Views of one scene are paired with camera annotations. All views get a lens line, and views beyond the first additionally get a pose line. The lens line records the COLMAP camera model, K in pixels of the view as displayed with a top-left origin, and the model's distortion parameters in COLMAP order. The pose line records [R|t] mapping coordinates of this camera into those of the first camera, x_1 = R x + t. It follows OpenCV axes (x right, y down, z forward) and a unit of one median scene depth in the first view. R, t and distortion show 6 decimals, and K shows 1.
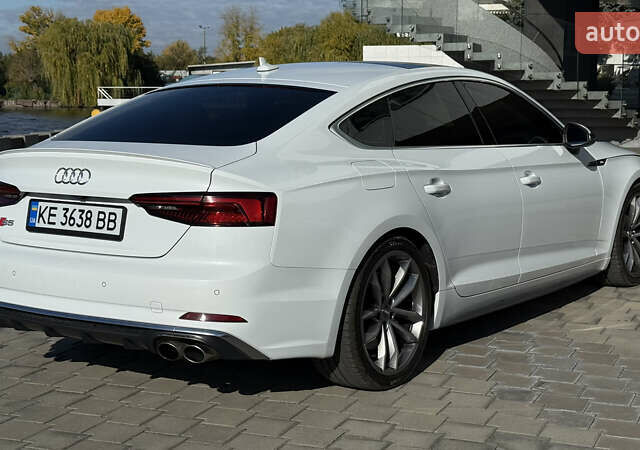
lens RADIAL K [[1107.1, 0, 320.0], [0, 1107.1, 225.0], [0, 0, 1]] dist [0.131348, 0.057271]
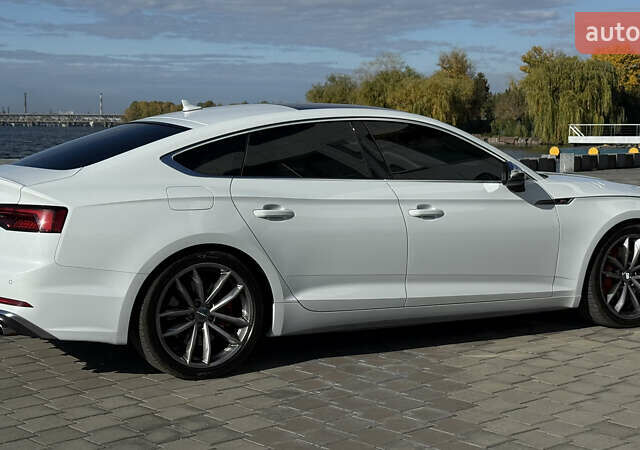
lens RADIAL K [[1107.1, 0, 320.0], [0, 1107.1, 225.0], [0, 0, 1]] dist [0.131348, 0.057271]
pose [[0.903572, 0.045915, -0.425969, 0.651603], [-0.059982, 0.998006, -0.019660, -0.001068], [0.424217, 0.043315, 0.904524, -0.023610]]
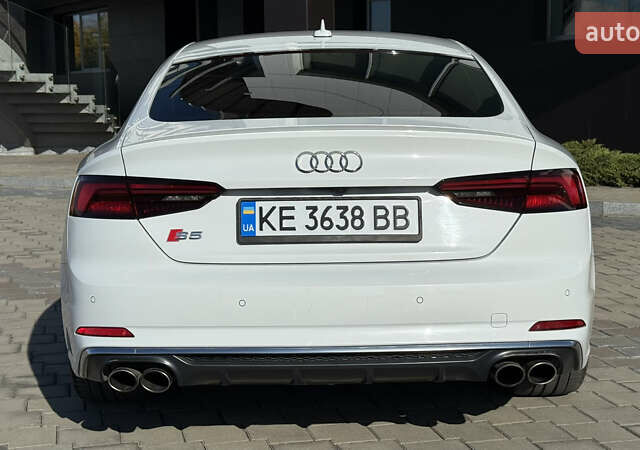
lens RADIAL K [[1107.1, 0, 320.0], [0, 1107.1, 225.0], [0, 0, 1]] dist [0.131348, 0.057271]
pose [[0.810535, -0.070160, 0.581473, -0.585010], [0.077874, 0.996894, 0.011734, -0.009983], [-0.580491, 0.035771, 0.813481, 0.366202]]
